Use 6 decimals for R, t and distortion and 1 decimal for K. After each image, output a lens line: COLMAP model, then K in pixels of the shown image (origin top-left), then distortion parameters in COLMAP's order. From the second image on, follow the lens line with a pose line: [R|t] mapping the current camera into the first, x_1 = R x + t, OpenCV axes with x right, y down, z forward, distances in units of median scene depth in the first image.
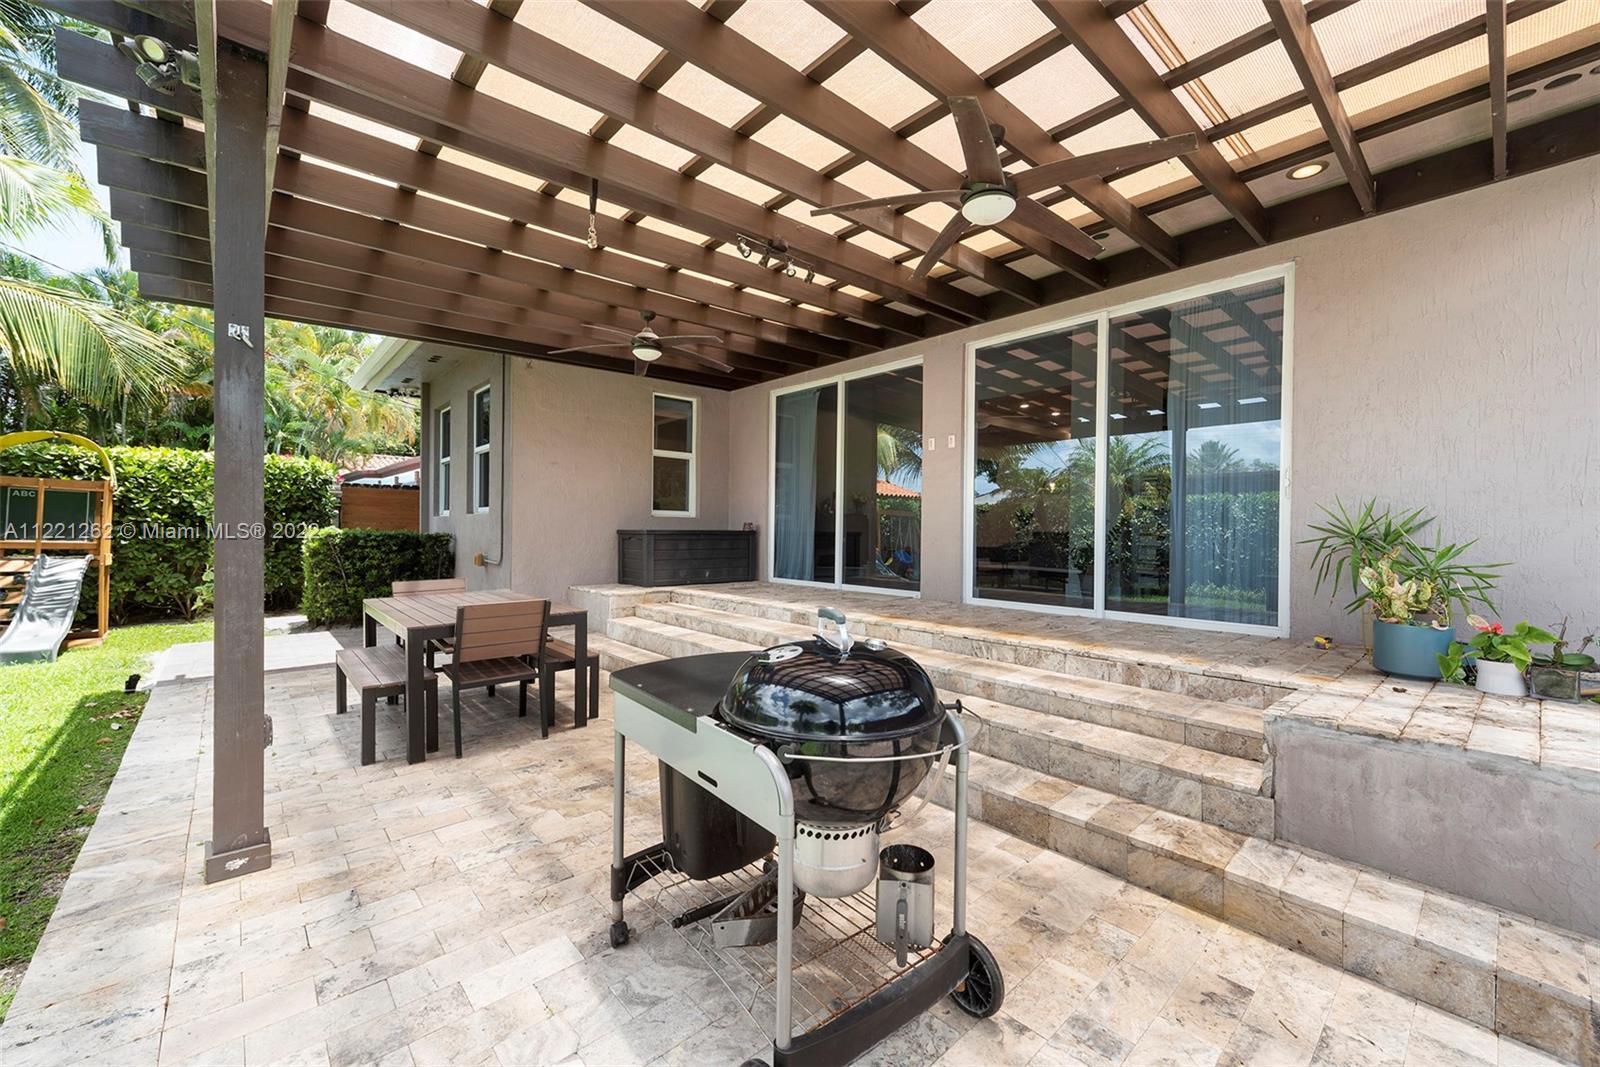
lens RADIAL K [[633.1, 0, 797.6], [0, 633.1, 533.9], [0, 0, 1]] dist [0.018433, -0.001412]
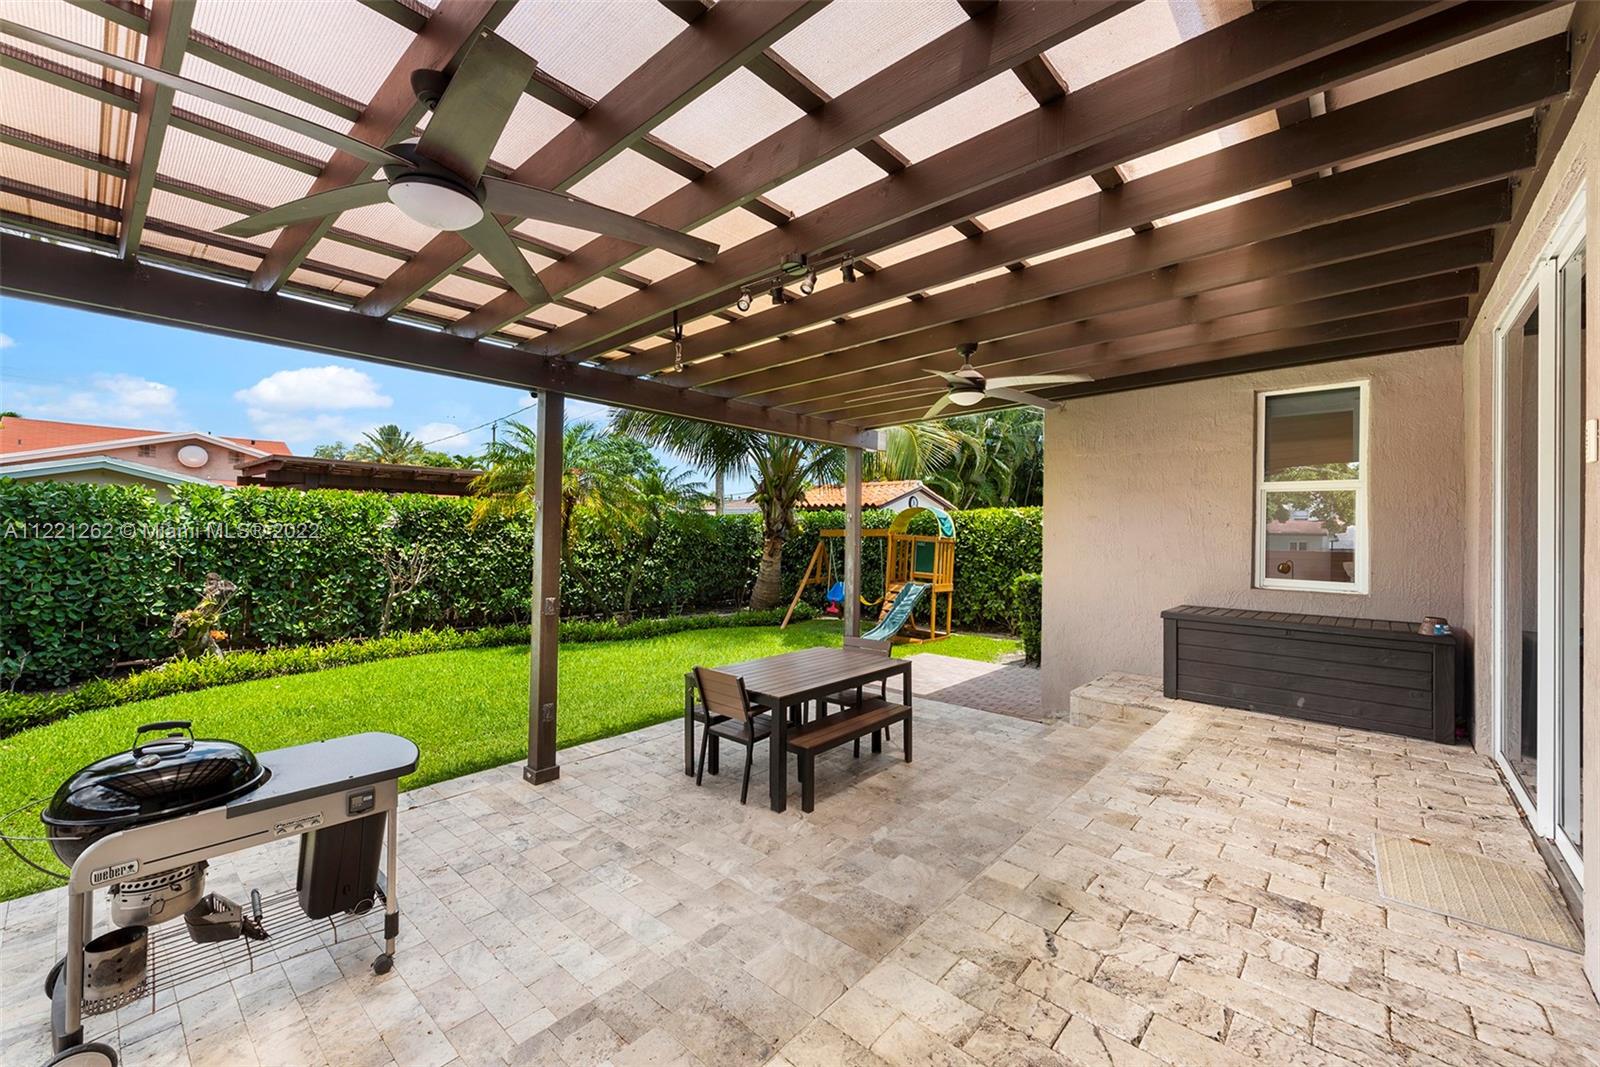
lens RADIAL K [[633.1, 0, 787.9], [0, 633.1, 540.8], [0, 0, 1]] dist [0.018433, -0.001412]
pose [[0.125776, 0.008419, -0.992023, 0.453183], [-0.021566, 0.999751, 0.005751, -0.091556], [0.991824, 0.020671, 0.125927, 0.603533]]
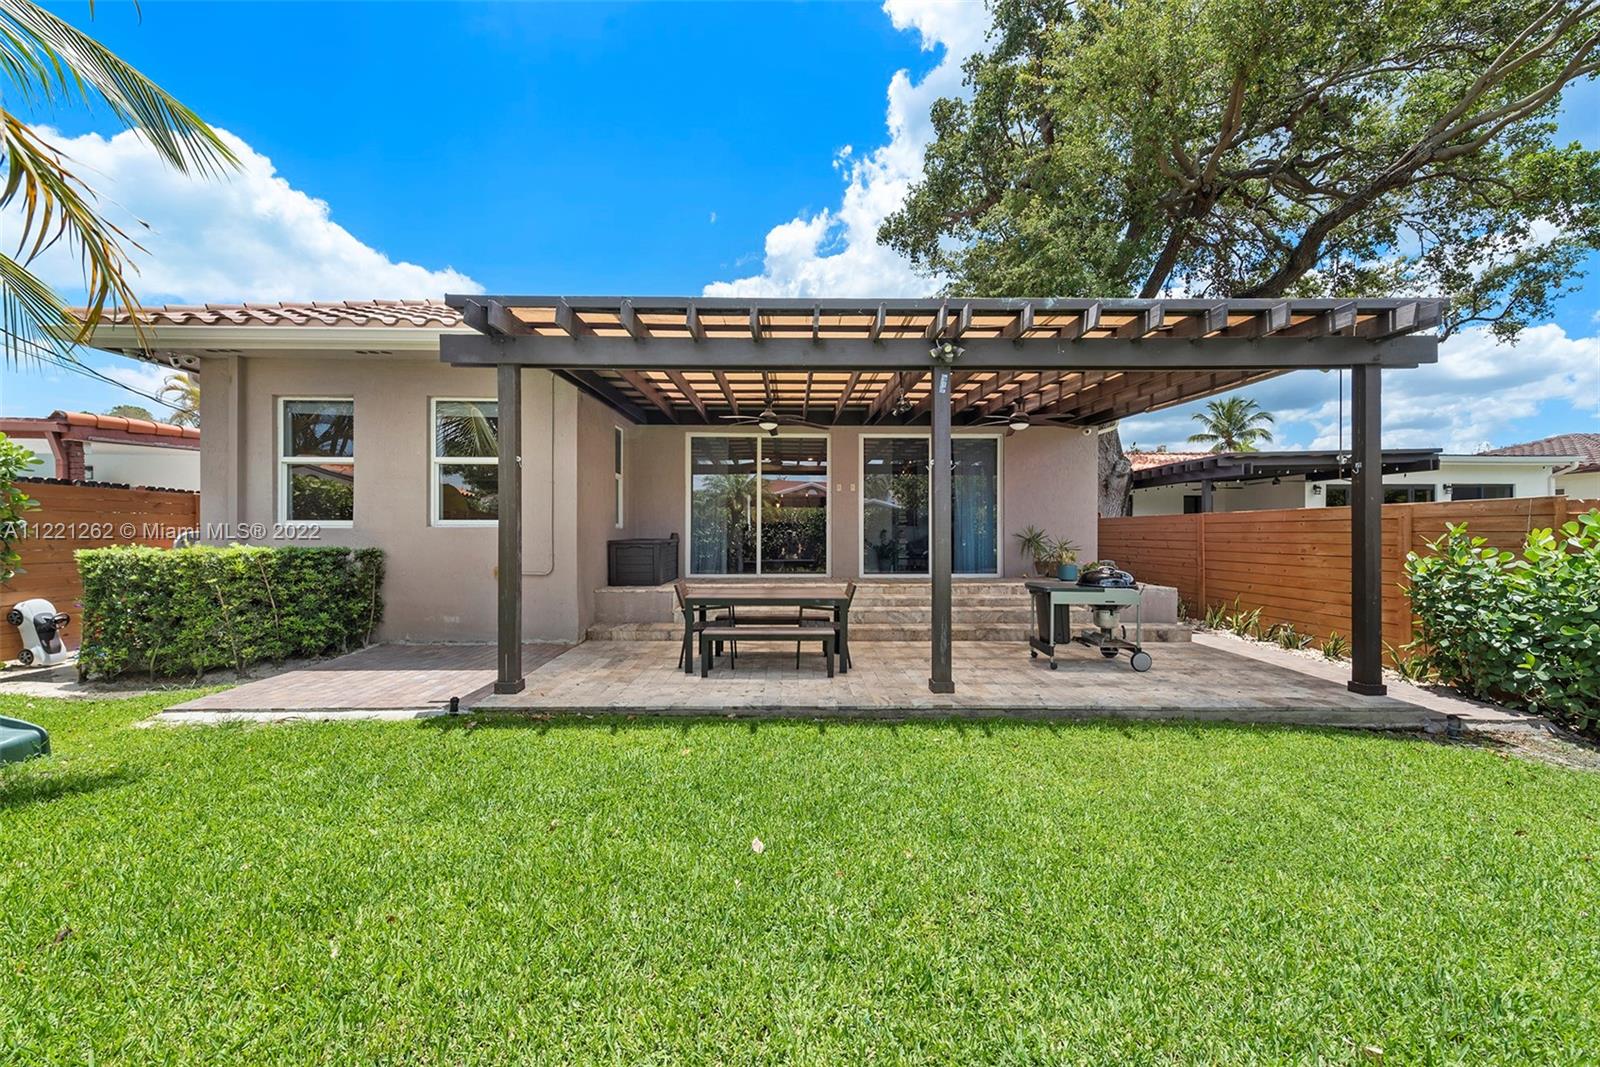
lens RADIAL K [[633.1, 0, 796.3], [0, 633.1, 529.4], [0, 0, 1]] dist [0.018433, -0.001412]
pose [[0.644698, -0.006225, 0.764412, -1.212171], [0.009360, 0.999956, 0.000249, -0.030302], [-0.764380, 0.006994, 0.644728, -0.028299]]
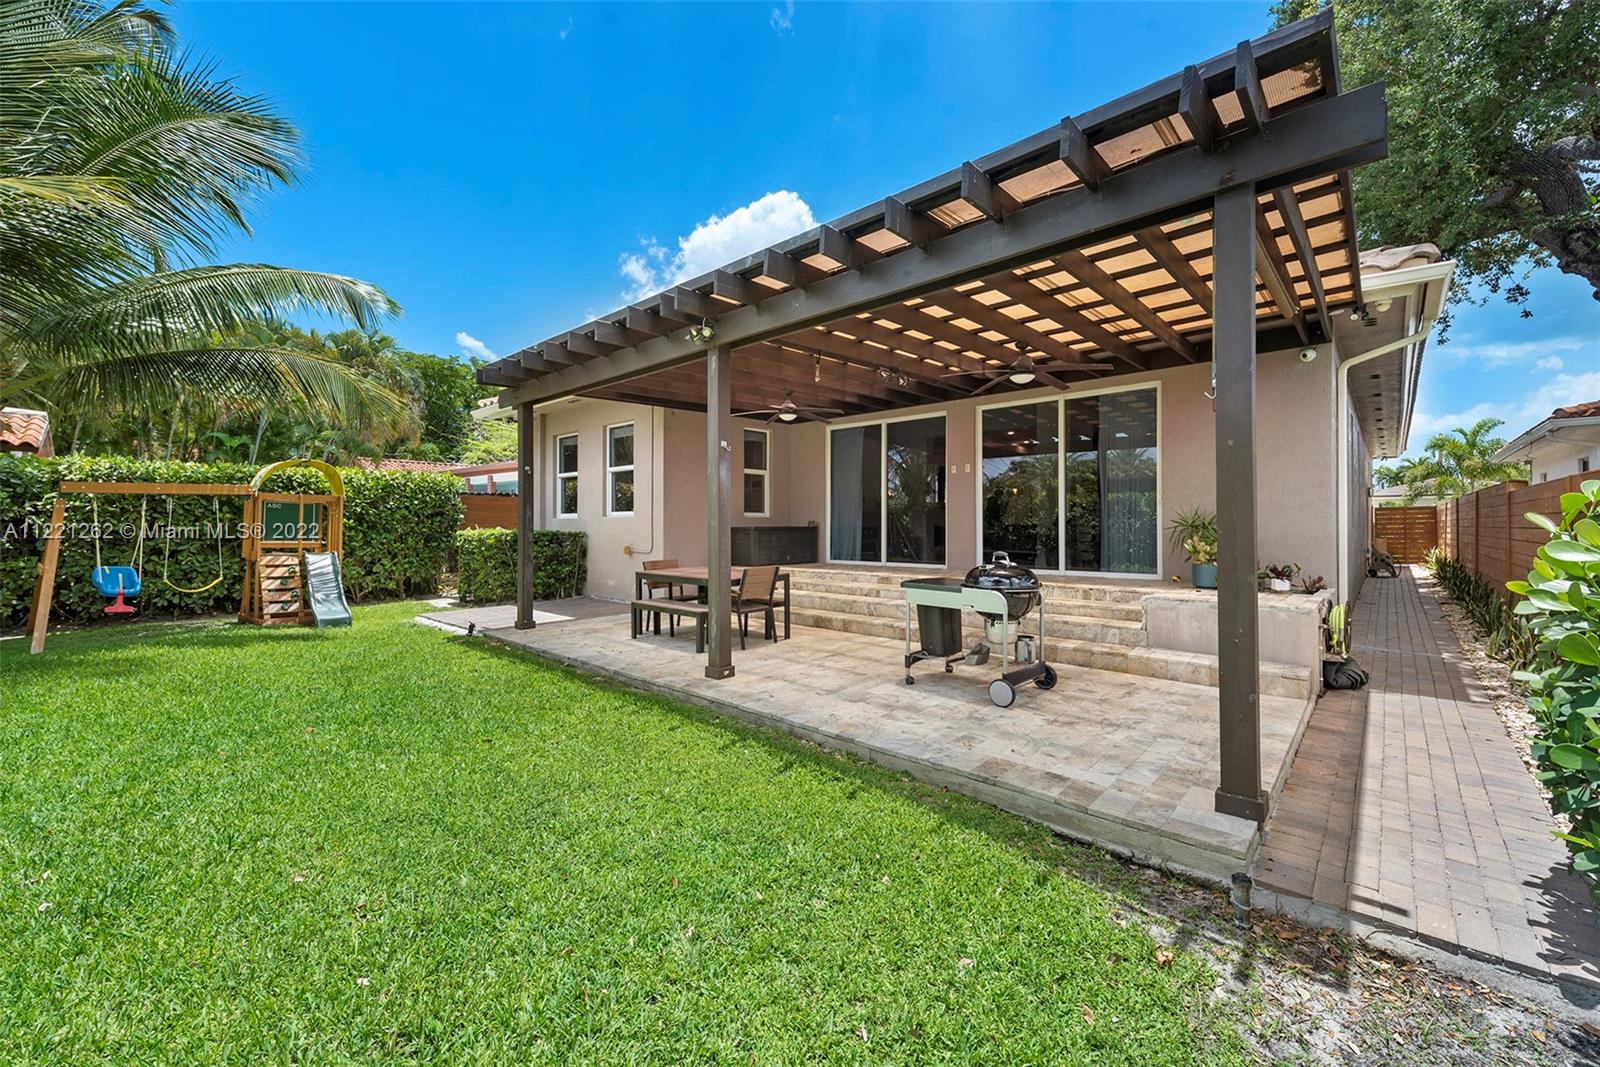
lens RADIAL K [[633.1, 0, 803.3], [0, 633.1, 523.7], [0, 0, 1]] dist [0.018433, -0.001412]
pose [[0.994424, -0.012682, 0.104691, -0.326017], [0.013568, 0.999878, -0.007752, -0.001027], [-0.104580, 0.009129, 0.994475, -0.516353]]
